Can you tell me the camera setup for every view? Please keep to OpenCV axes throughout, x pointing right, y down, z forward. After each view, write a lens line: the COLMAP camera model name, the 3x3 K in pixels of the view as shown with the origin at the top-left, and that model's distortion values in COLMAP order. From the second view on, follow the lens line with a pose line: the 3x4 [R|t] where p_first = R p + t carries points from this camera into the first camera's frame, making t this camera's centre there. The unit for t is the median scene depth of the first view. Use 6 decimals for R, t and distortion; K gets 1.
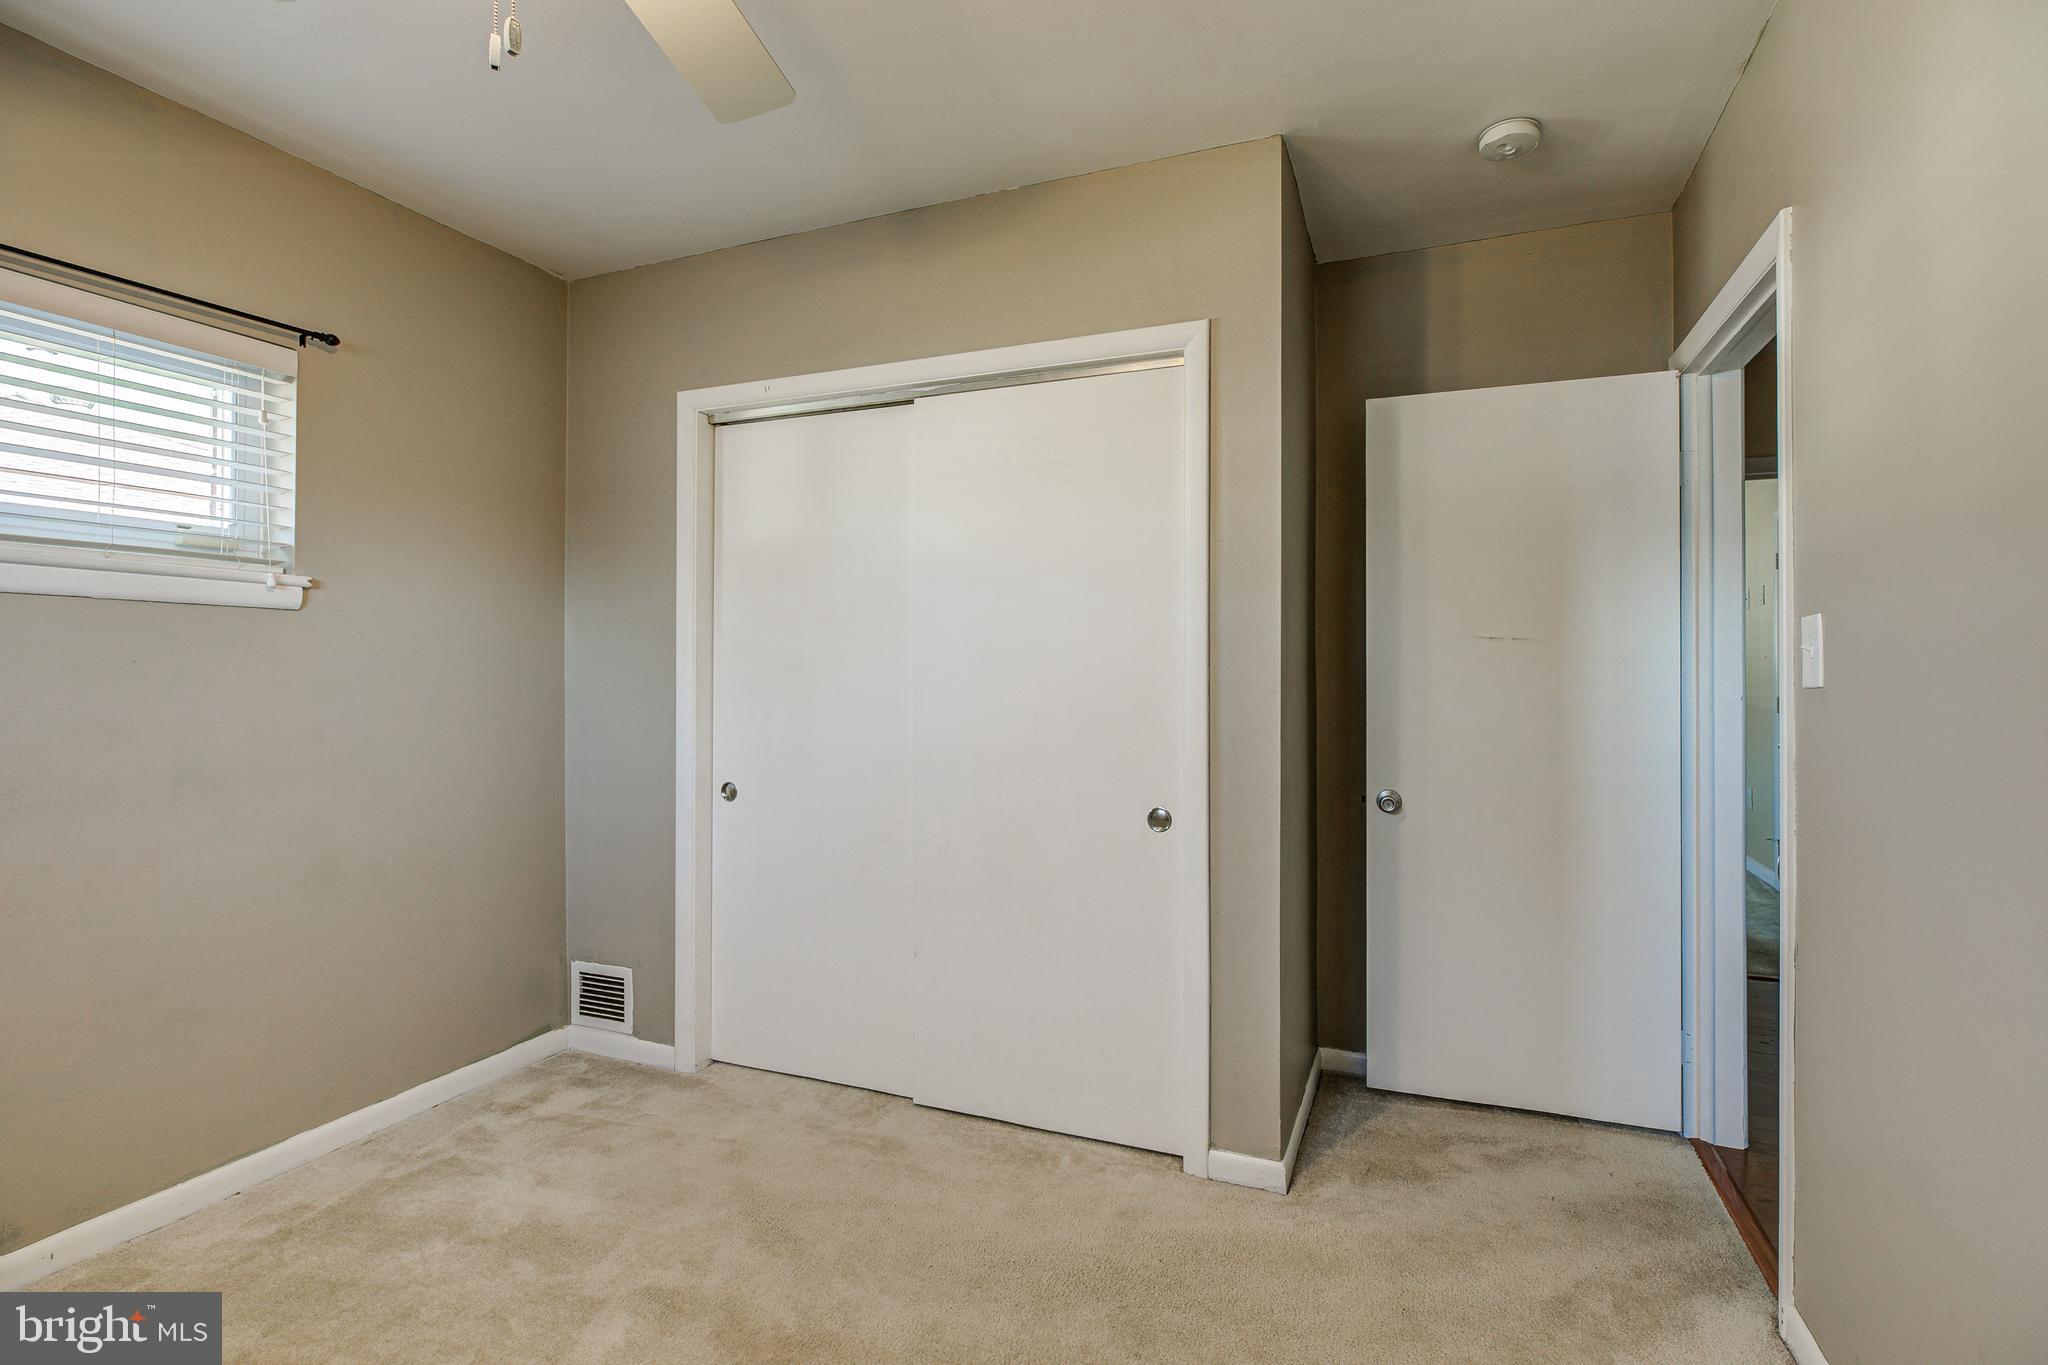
lens RADIAL K [[937.1, 0, 1037.0], [0, 937.1, 680.2], [0, 0, 1]] dist [-0.005302, -0.000920]
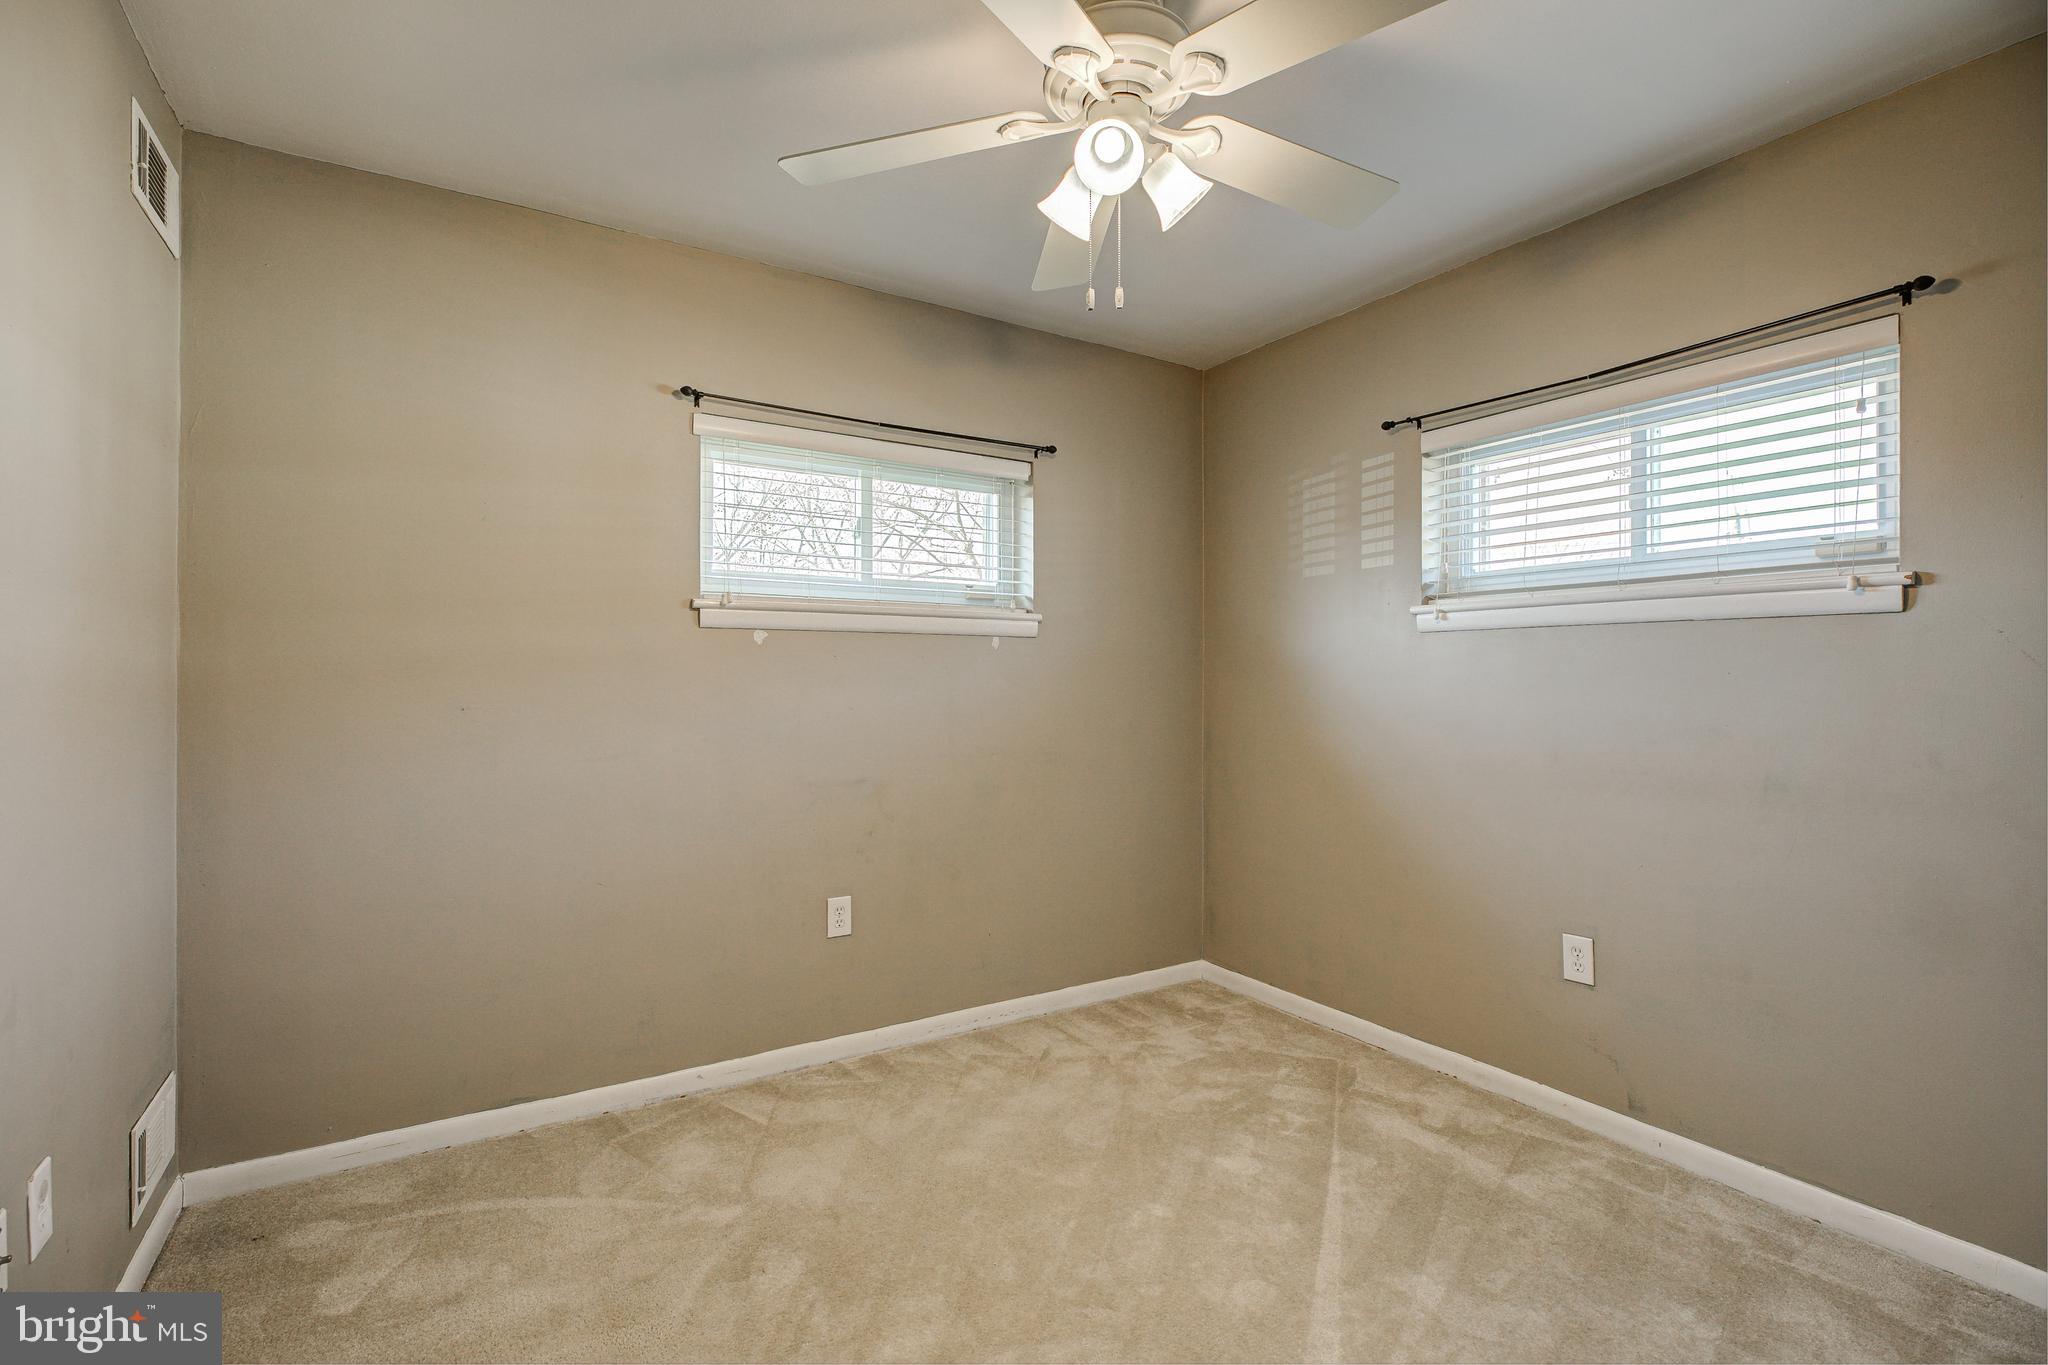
lens RADIAL K [[937.1, 0, 1035.4], [0, 937.1, 685.0], [0, 0, 1]] dist [-0.005302, -0.000920]
pose [[-0.569981, 0.009619, -0.821602, 0.402284], [-0.003528, 0.999894, 0.014154, -0.017755], [0.821651, 0.010966, -0.569886, 0.884104]]
